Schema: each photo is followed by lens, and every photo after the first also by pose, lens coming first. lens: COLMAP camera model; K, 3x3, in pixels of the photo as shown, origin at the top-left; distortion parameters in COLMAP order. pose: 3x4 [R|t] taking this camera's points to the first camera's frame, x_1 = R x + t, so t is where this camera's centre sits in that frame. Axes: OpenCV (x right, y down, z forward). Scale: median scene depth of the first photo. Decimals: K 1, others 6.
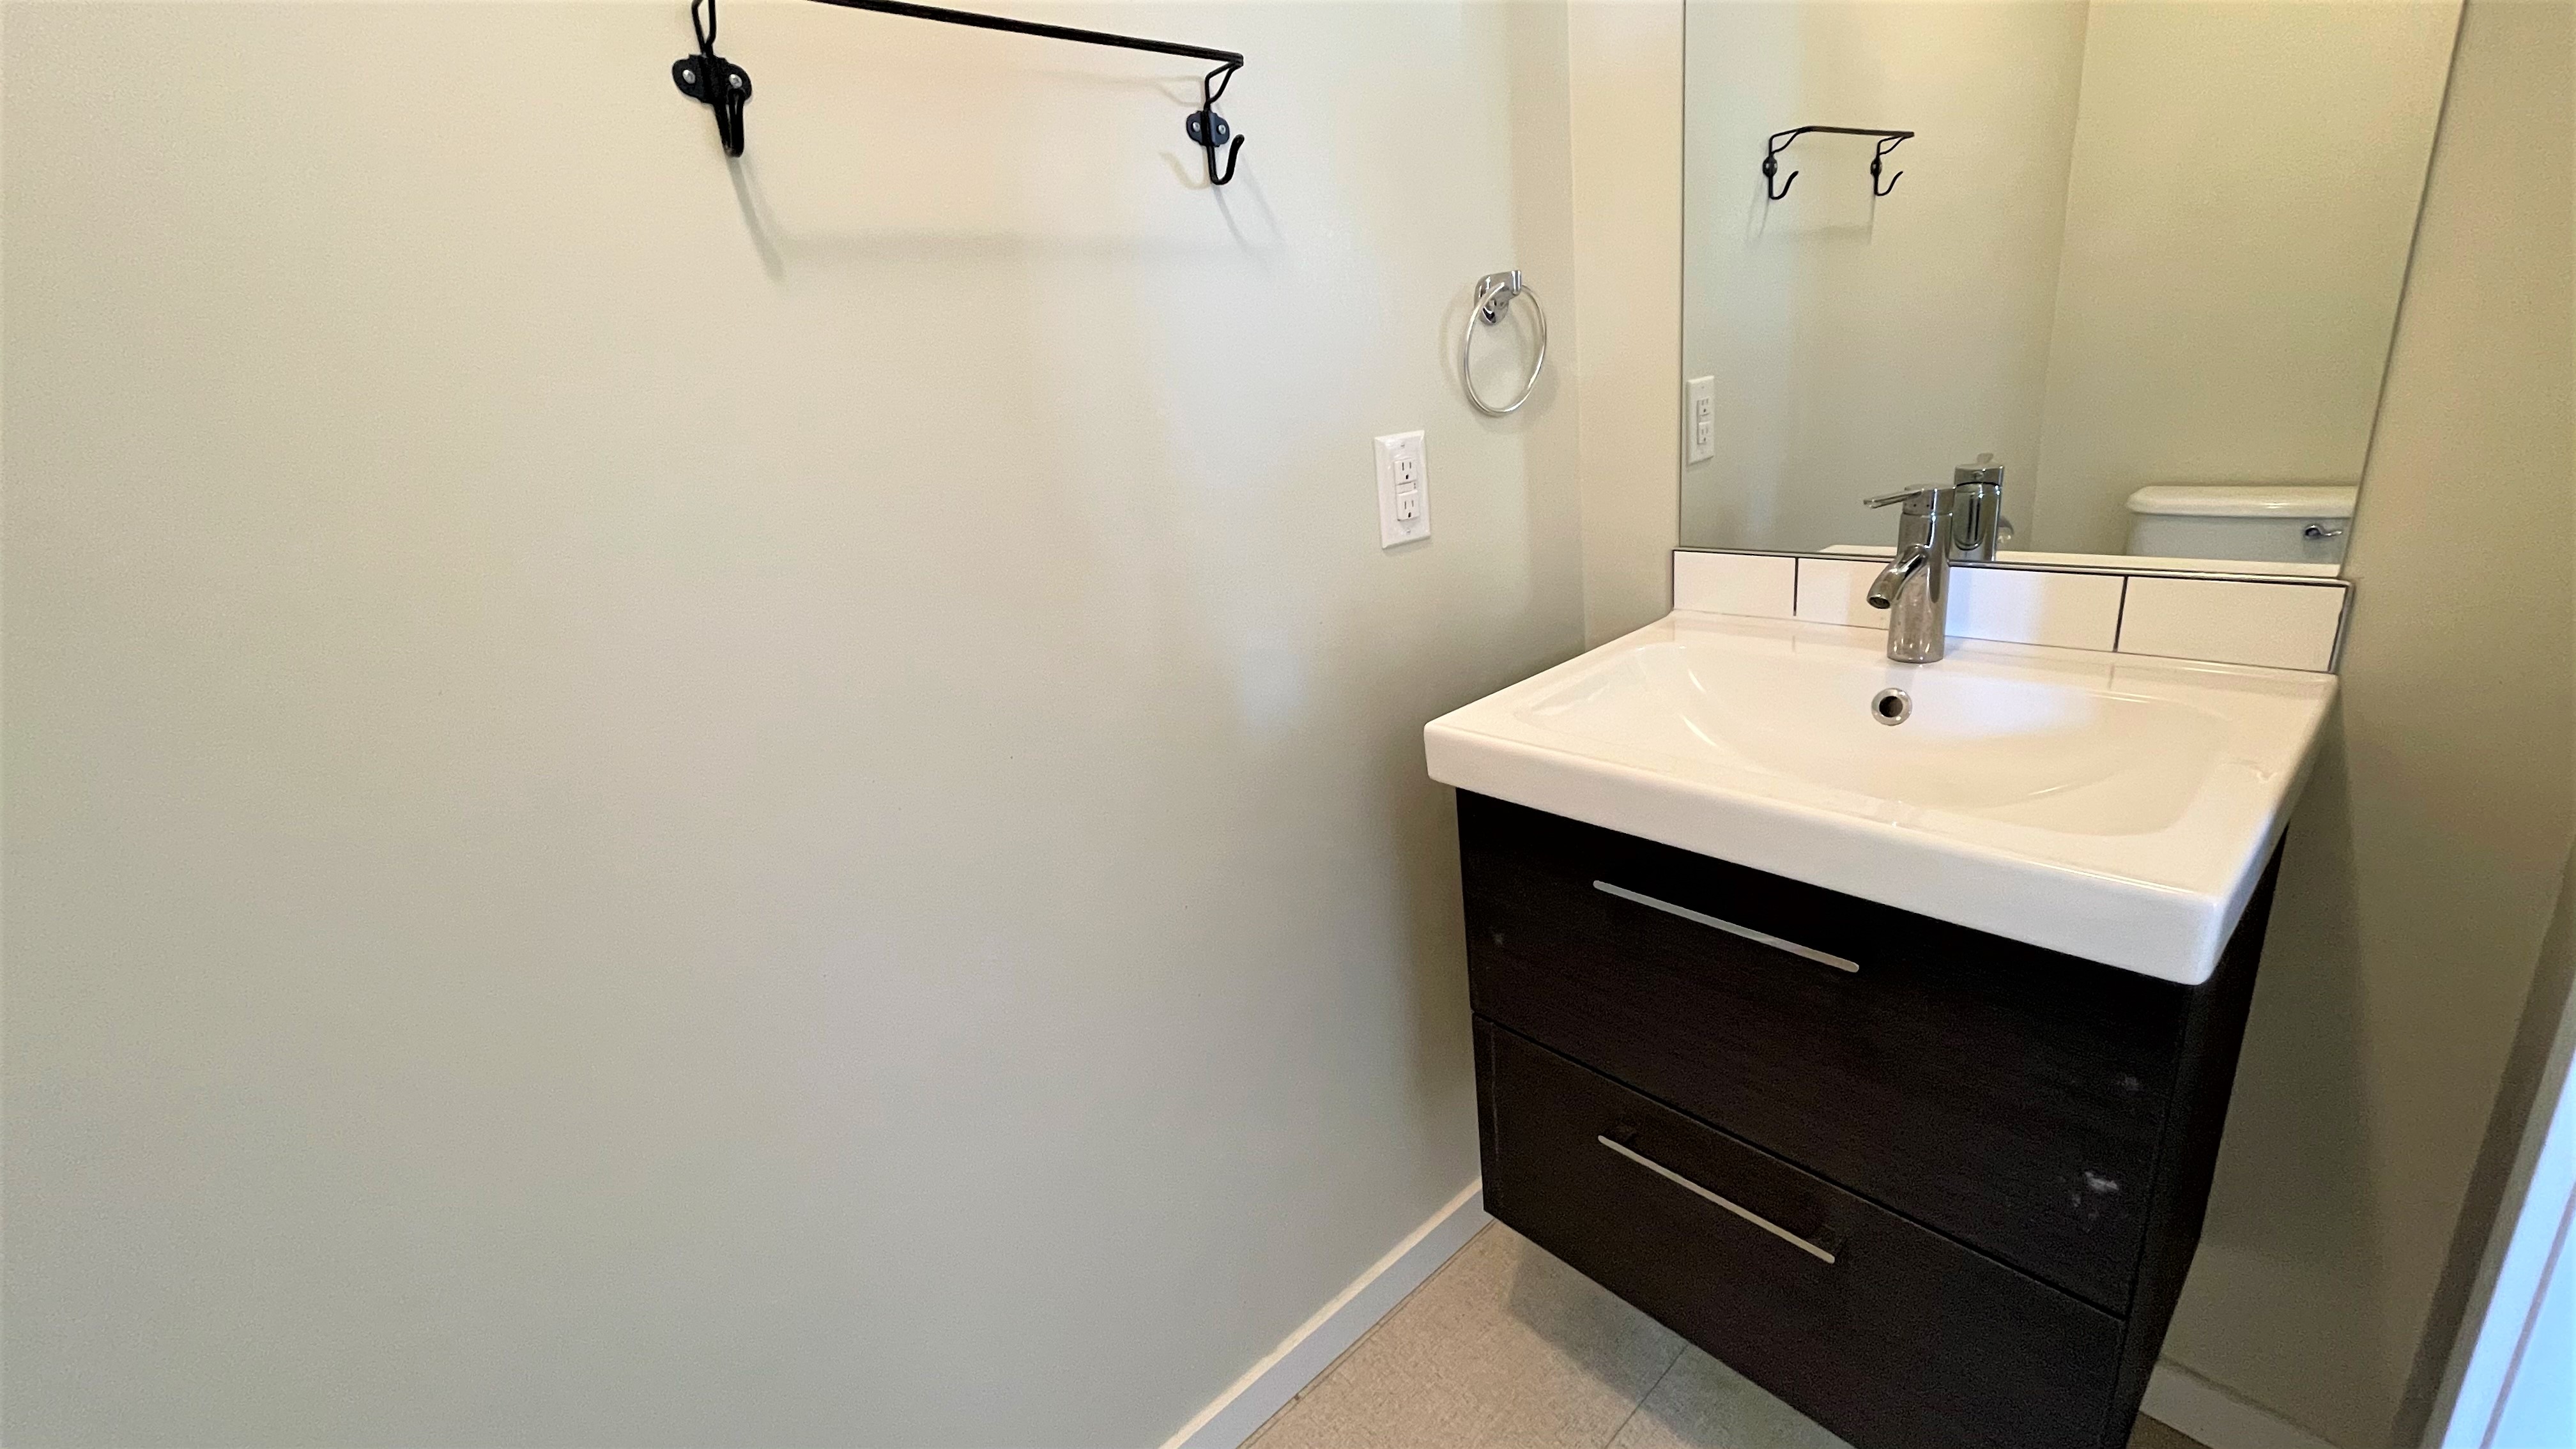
lens RADIAL K [[1039.4, 0, 1283.8], [0, 1039.4, 732.0], [0, 0, 1]] dist [0.000283, -0.000172]
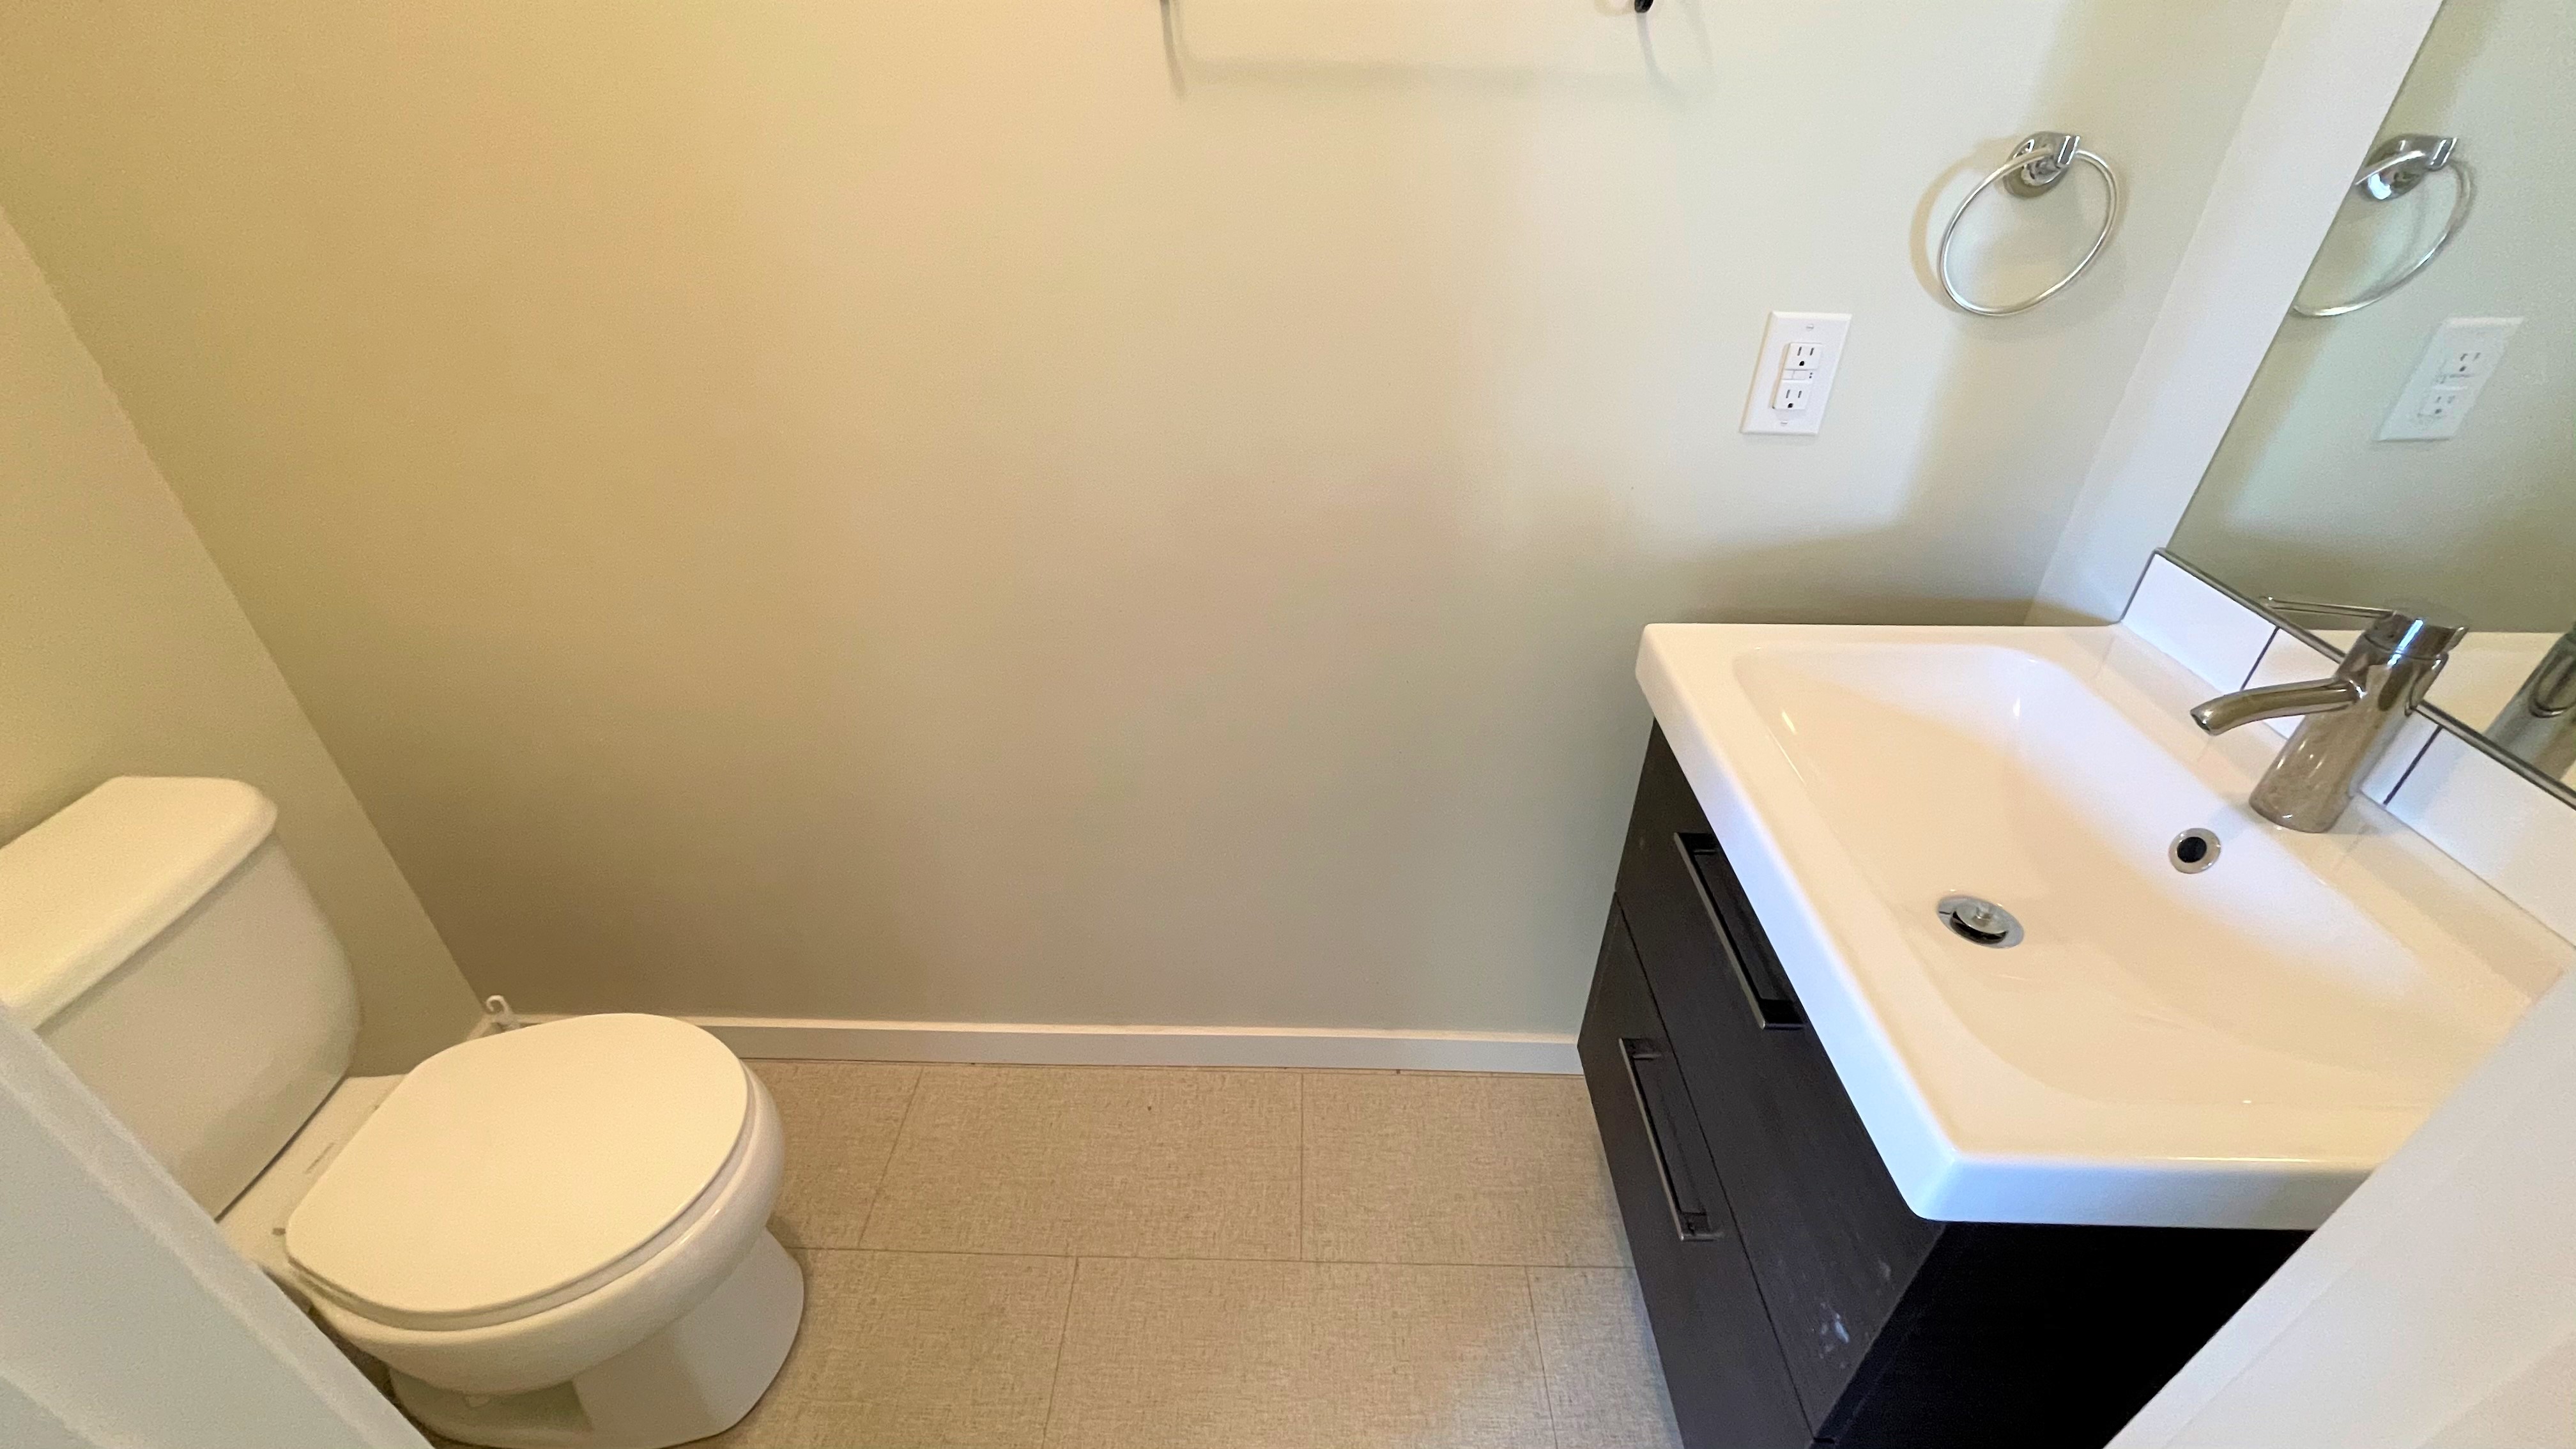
lens RADIAL K [[1066.1, 0, 1272.6], [0, 1066.1, 739.8], [0, 0, 1]] dist [-0.001781, -0.000153]
pose [[0.718951, 0.470451, -0.511649, 0.410663], [-0.290601, 0.872150, 0.393581, -0.190641], [0.631395, -0.134280, 0.763747, -0.030030]]
